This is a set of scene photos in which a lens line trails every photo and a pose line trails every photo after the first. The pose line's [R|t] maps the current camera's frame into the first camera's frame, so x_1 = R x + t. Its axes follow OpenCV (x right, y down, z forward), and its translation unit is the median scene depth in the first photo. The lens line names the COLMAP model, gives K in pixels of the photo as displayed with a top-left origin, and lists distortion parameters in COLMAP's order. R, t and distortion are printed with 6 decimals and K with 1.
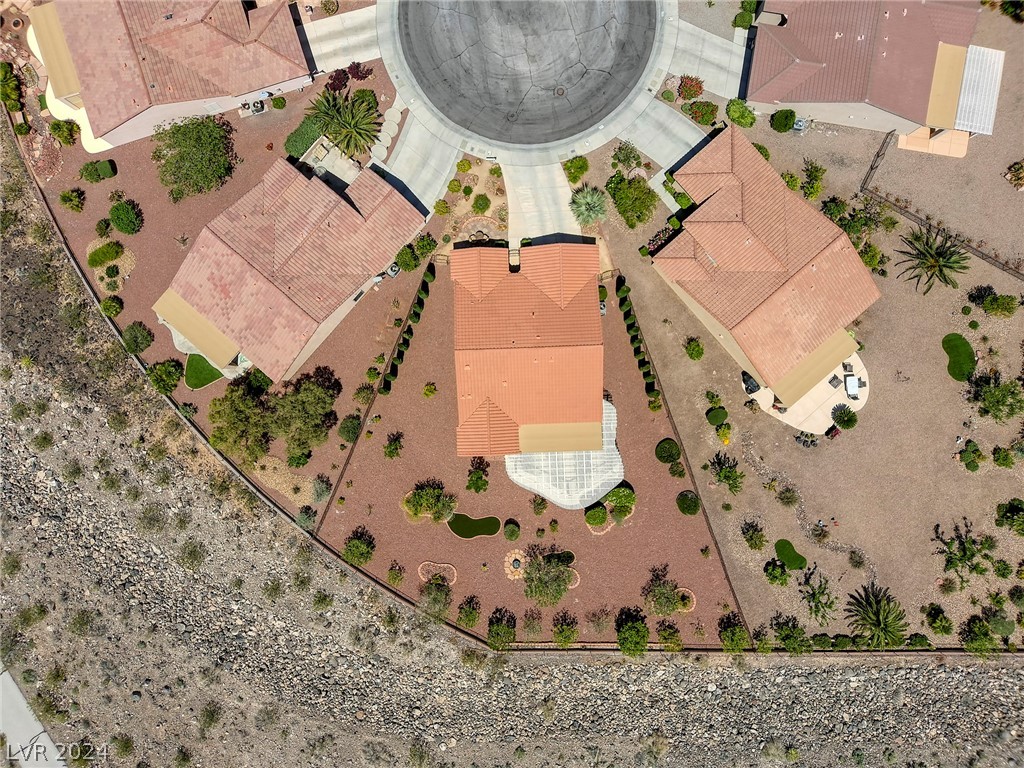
lens RADIAL K [[762.1, 0, 511.4], [0, 762.1, 384.9], [0, 0, 1]] dist [0.112042, -0.175962]
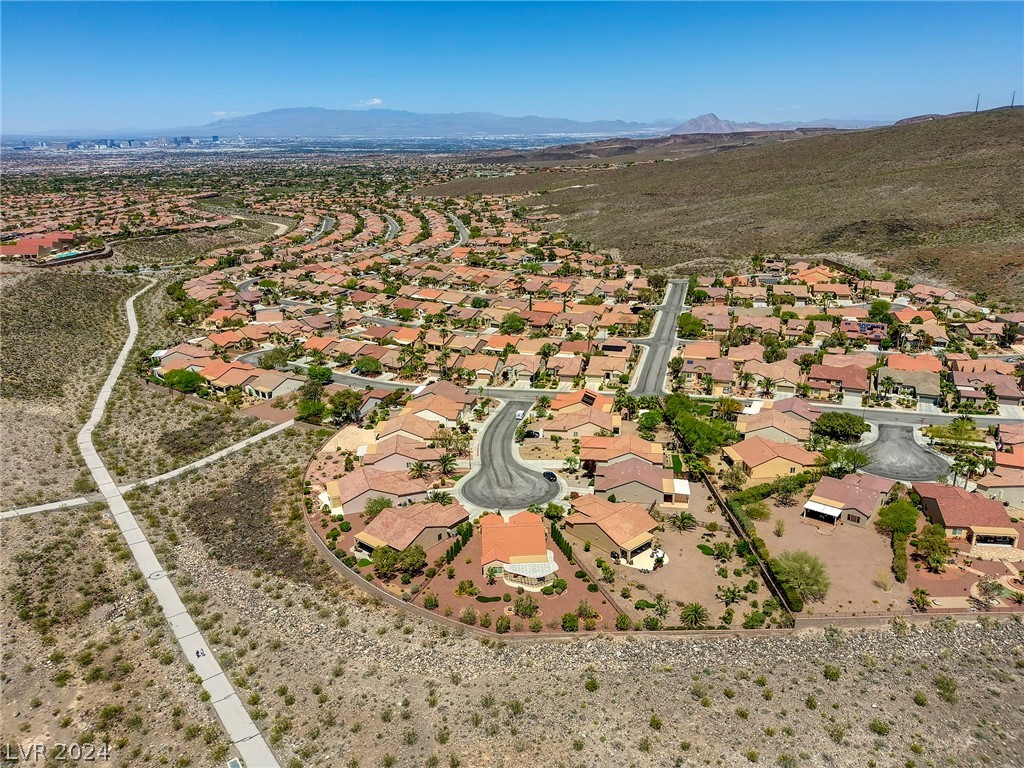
lens RADIAL K [[762.1, 0, 511.4], [0, 762.1, 384.9], [0, 0, 1]] dist [0.112042, -0.175962]
pose [[0.999666, -0.023133, 0.011566, 0.001114], [0.018658, 0.335343, -0.941911, 1.890205], [0.017910, 0.941812, 0.335662, -0.204614]]
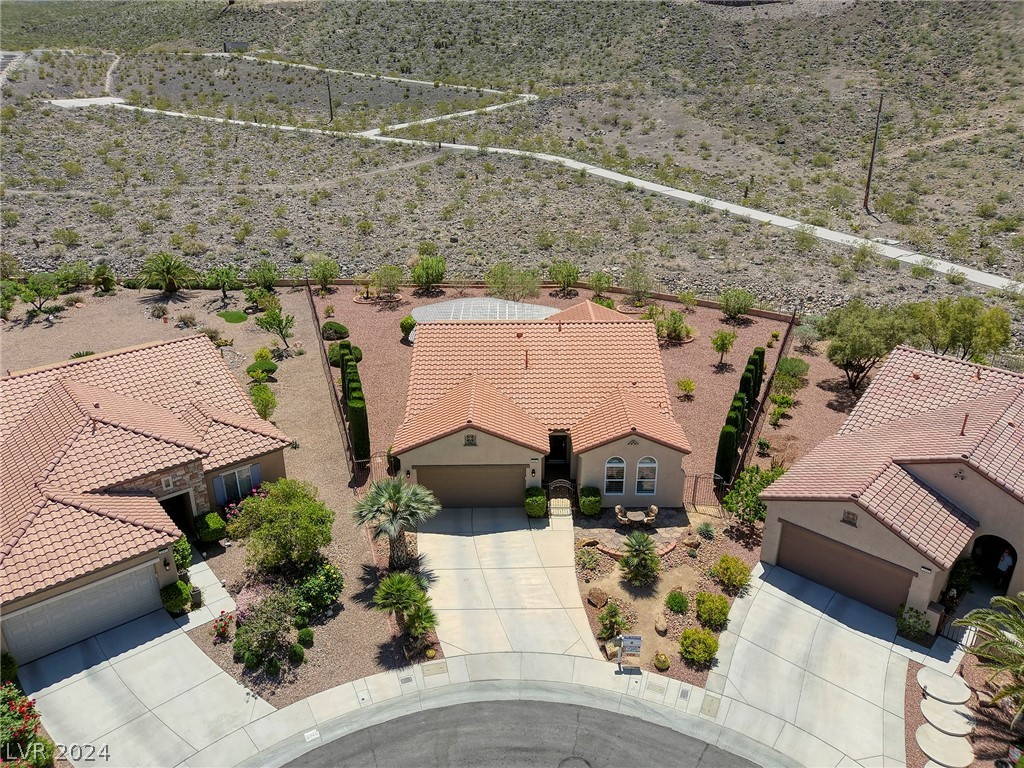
lens RADIAL K [[762.1, 0, 511.4], [0, 762.1, 384.9], [0, 0, 1]] dist [0.112042, -0.175962]
pose [[-0.999380, -0.008788, 0.034104, 0.018807], [0.034849, -0.386665, 0.921562, -0.593353], [0.005088, 0.922179, 0.386731, 0.736214]]
